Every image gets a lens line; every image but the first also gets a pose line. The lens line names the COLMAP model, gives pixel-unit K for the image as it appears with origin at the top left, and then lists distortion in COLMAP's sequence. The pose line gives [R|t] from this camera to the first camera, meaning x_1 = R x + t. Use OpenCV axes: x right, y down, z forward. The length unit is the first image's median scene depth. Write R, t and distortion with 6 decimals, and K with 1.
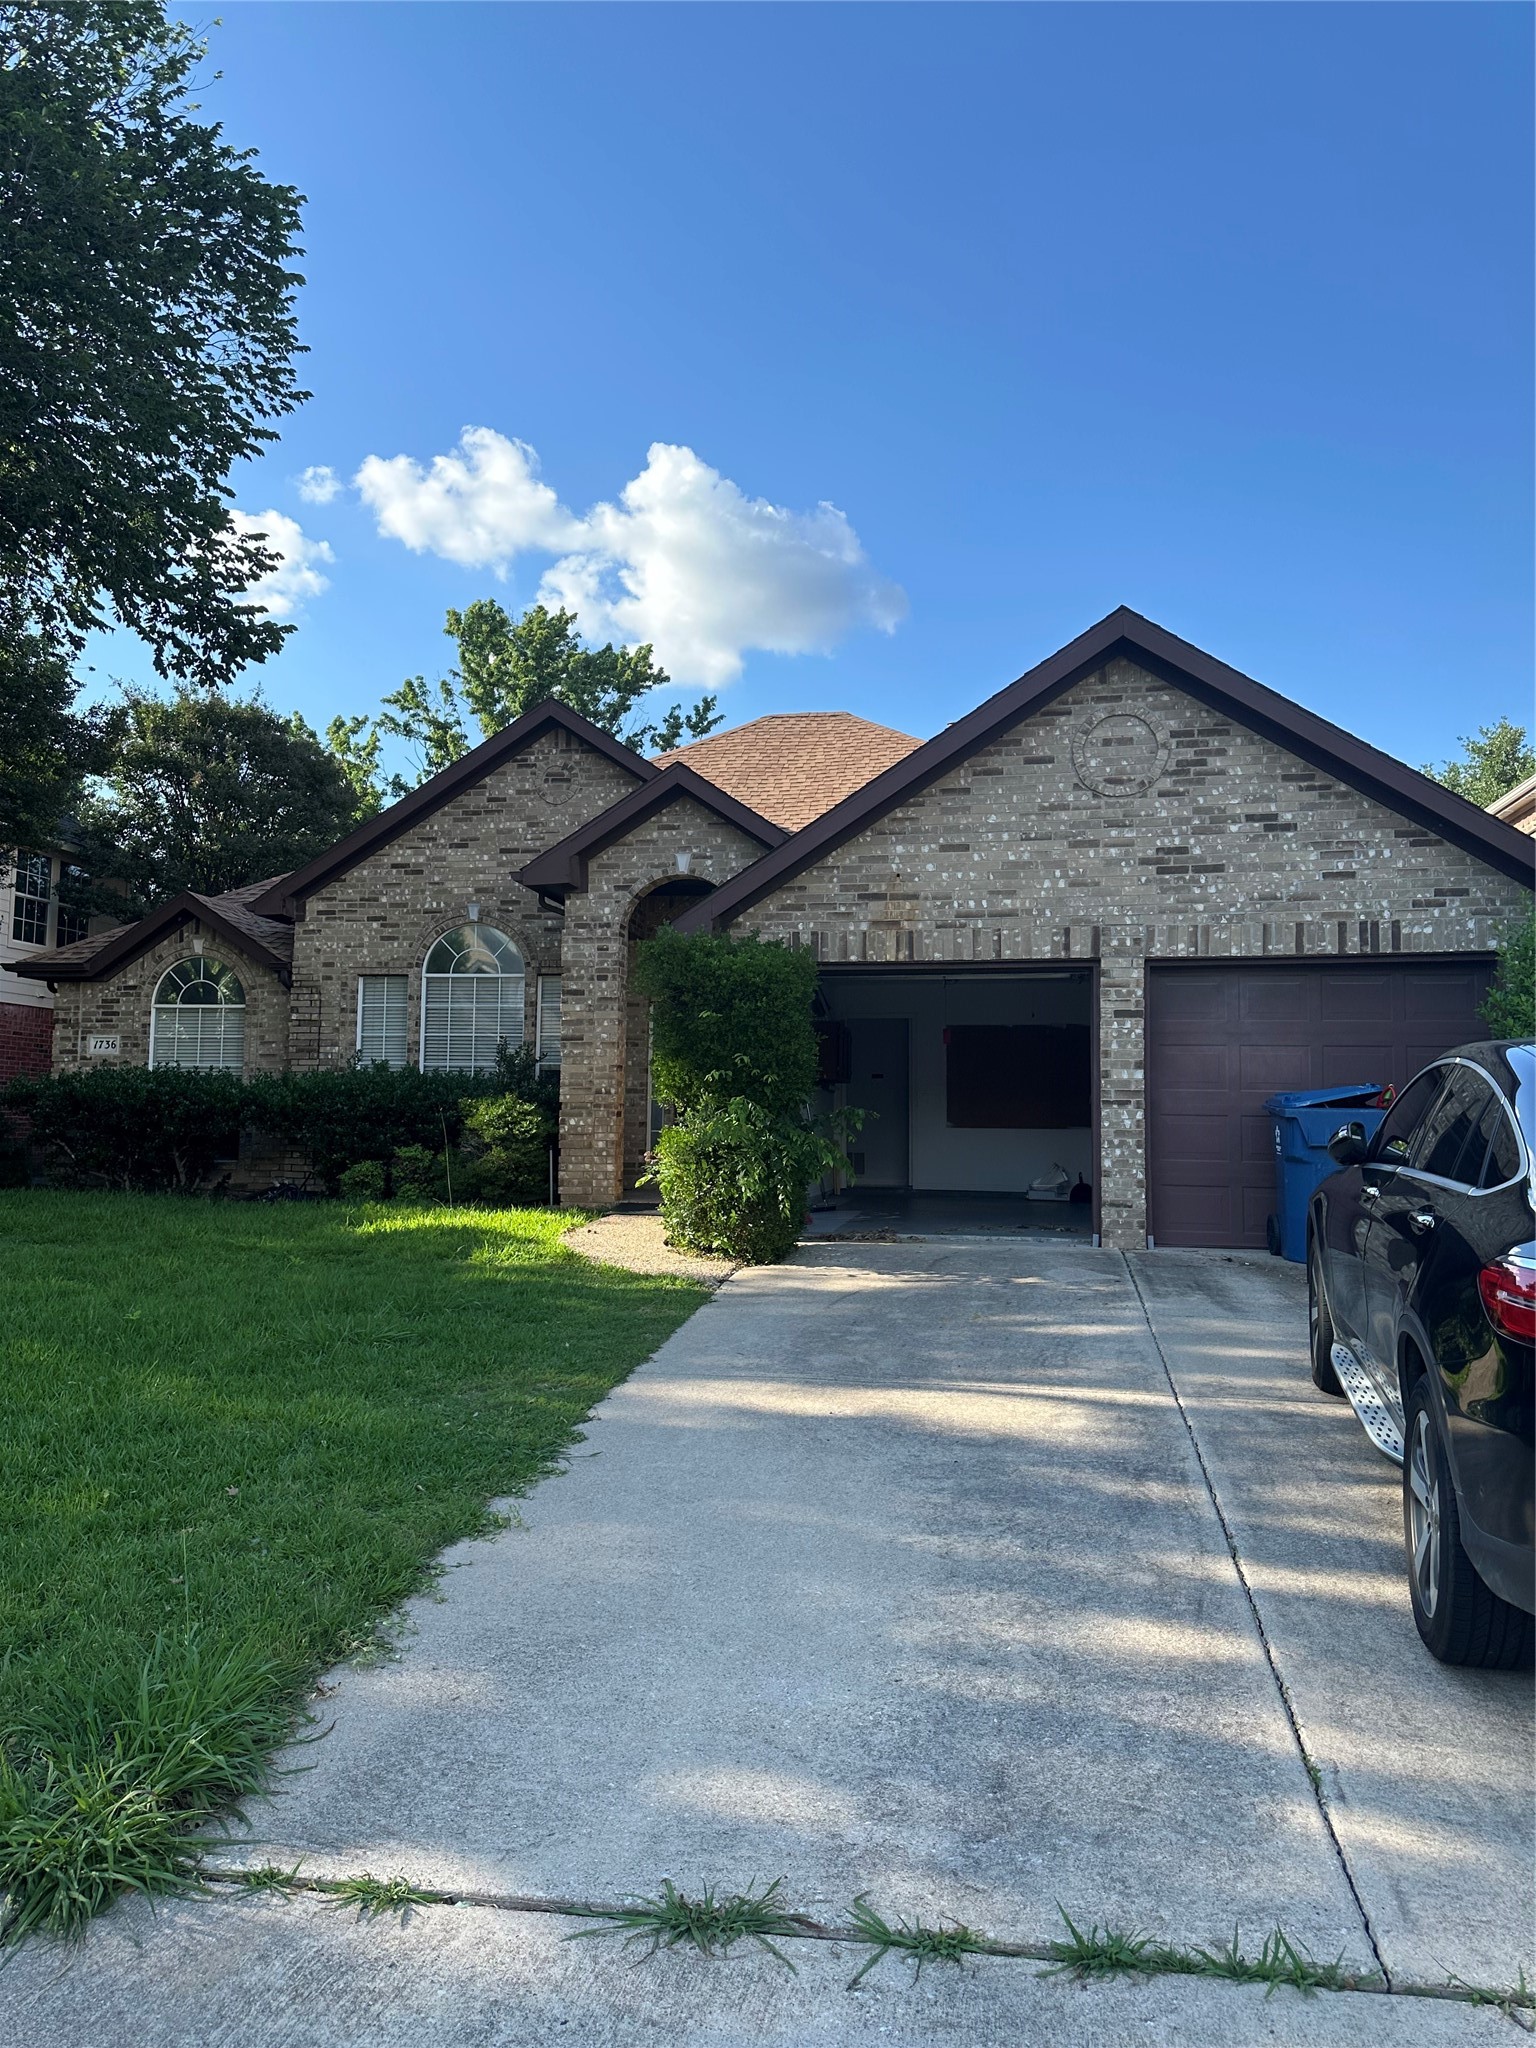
lens RADIAL K [[1437.6, 0, 768.0], [0, 1437.6, 1024.0], [0, 0, 1]] dist [0.041716, -0.047488]
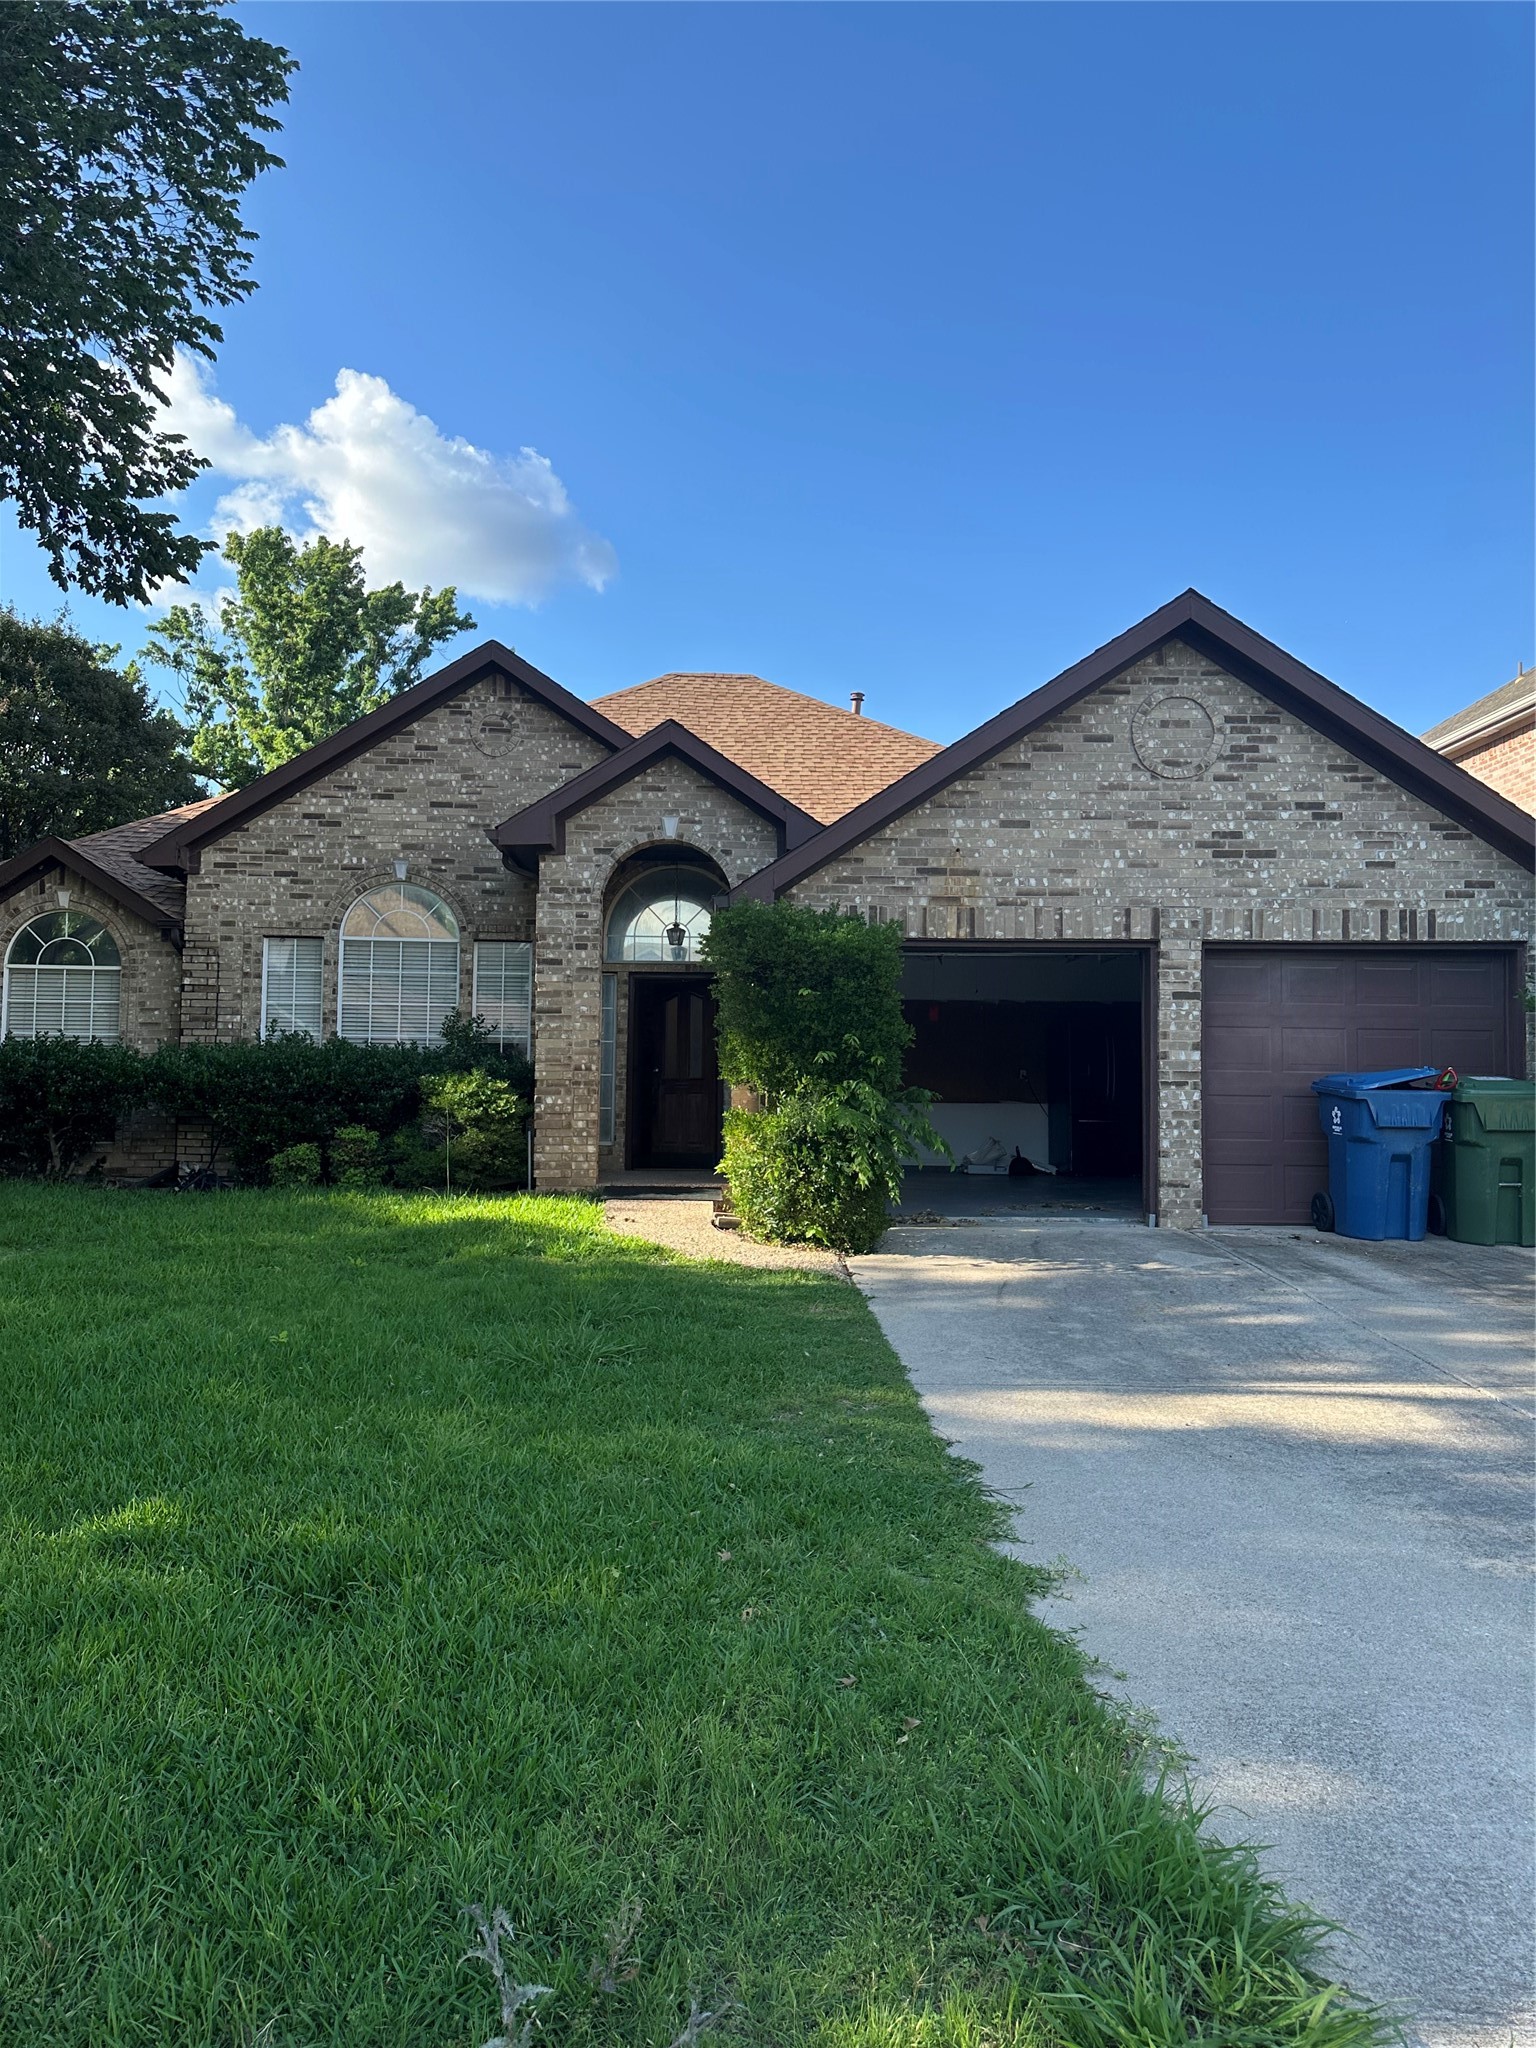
lens RADIAL K [[1437.6, 0, 768.0], [0, 1437.6, 1024.0], [0, 0, 1]] dist [0.041716, -0.047488]
pose [[0.977474, 0.008056, 0.210904, -0.197227], [-0.013534, 0.999607, 0.024542, -0.006453], [-0.210624, -0.026844, 0.977199, 0.059136]]
